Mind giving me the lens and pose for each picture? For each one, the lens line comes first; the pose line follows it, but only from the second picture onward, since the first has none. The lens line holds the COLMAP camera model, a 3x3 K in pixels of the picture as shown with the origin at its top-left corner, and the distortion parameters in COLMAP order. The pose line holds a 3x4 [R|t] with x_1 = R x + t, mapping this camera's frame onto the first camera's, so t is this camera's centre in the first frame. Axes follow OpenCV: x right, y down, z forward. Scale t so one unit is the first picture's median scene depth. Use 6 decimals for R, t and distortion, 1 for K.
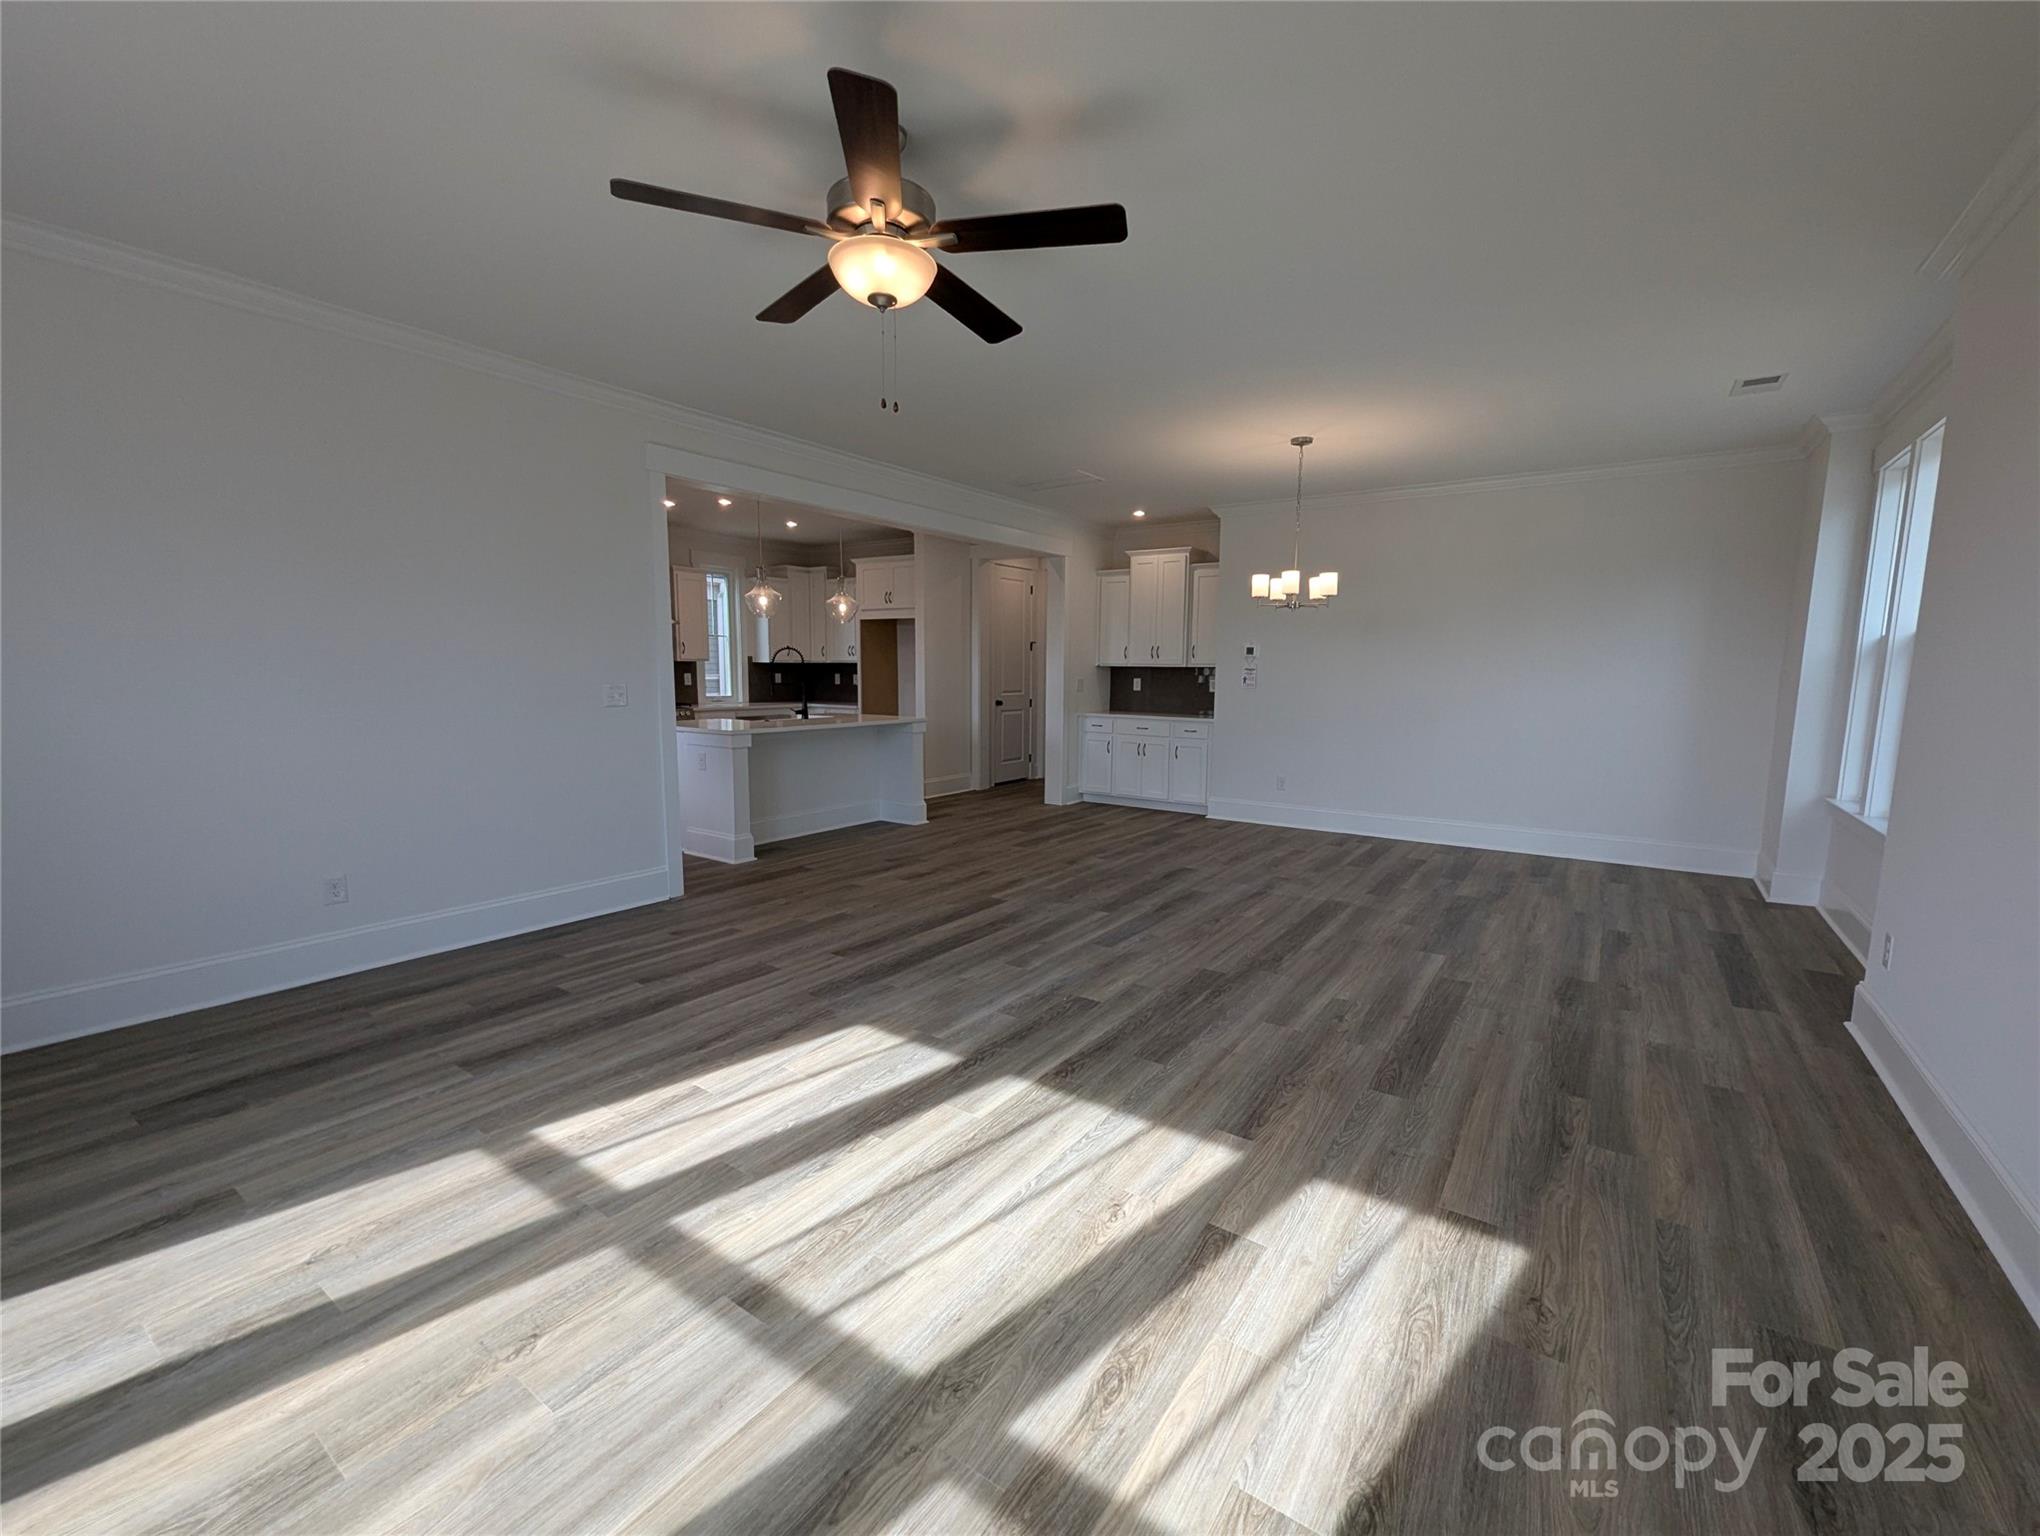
lens RADIAL K [[858.6, 0, 1030.4], [0, 858.6, 775.2], [0, 0, 1]] dist [-0.001893, -0.000189]
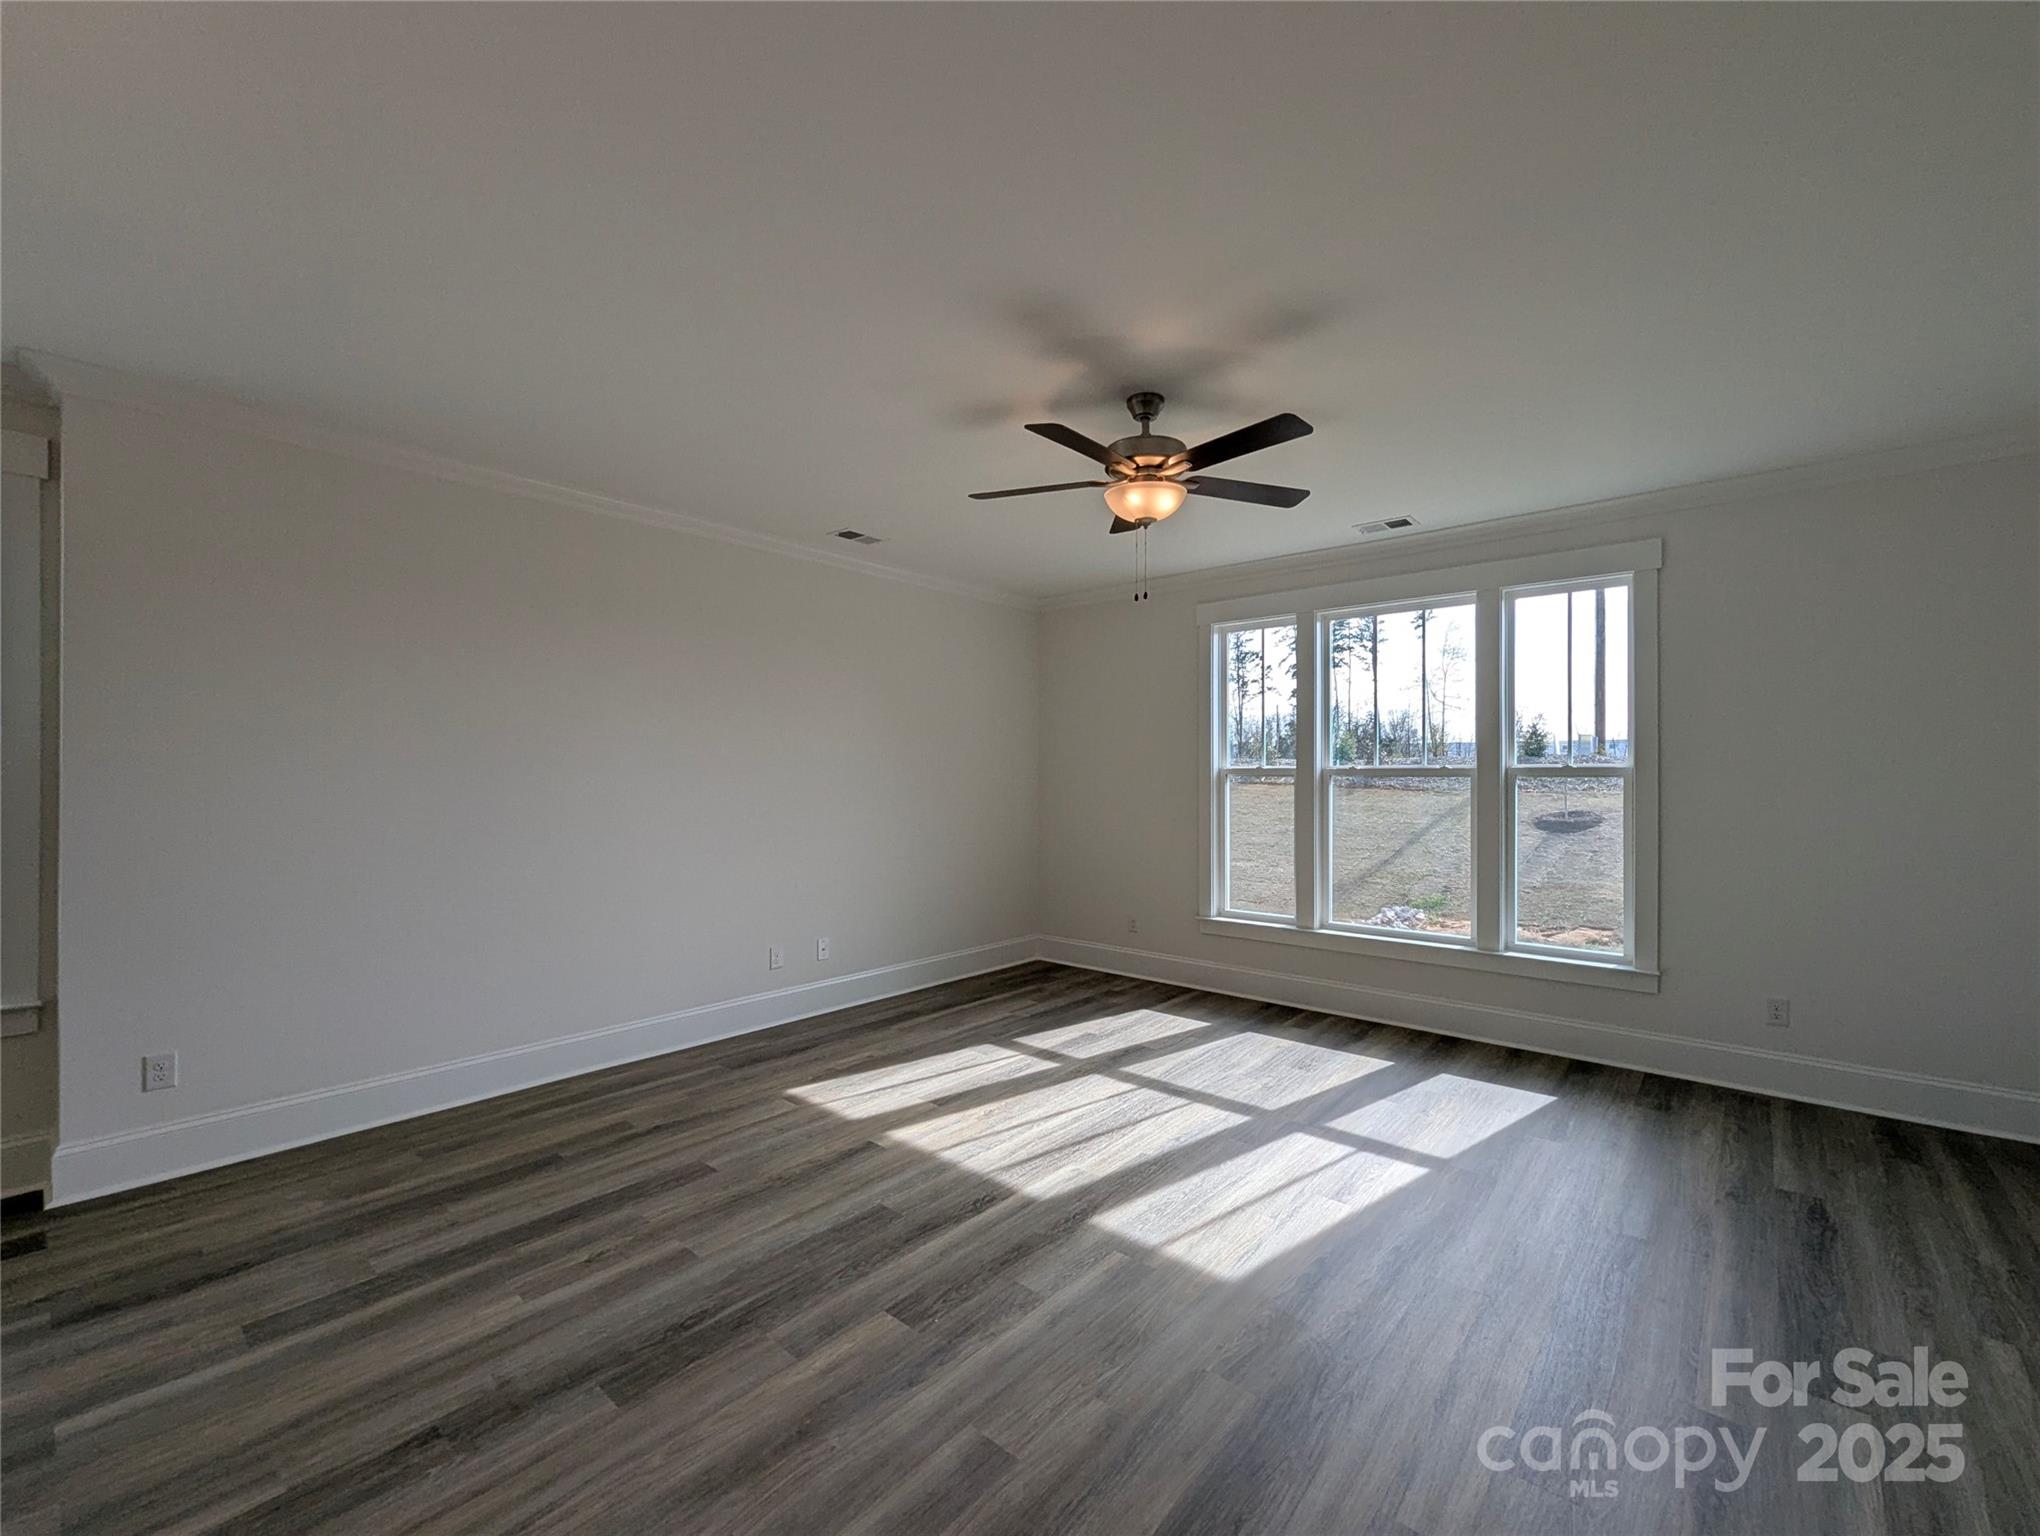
lens RADIAL K [[858.6, 0, 1030.4], [0, 858.6, 775.2], [0, 0, 1]] dist [-0.001893, -0.000189]
pose [[-0.994660, -0.010782, 0.102640, -0.121967], [0.002272, 0.992000, 0.126221, -0.301309], [-0.103180, 0.125780, -0.986678, 2.133251]]
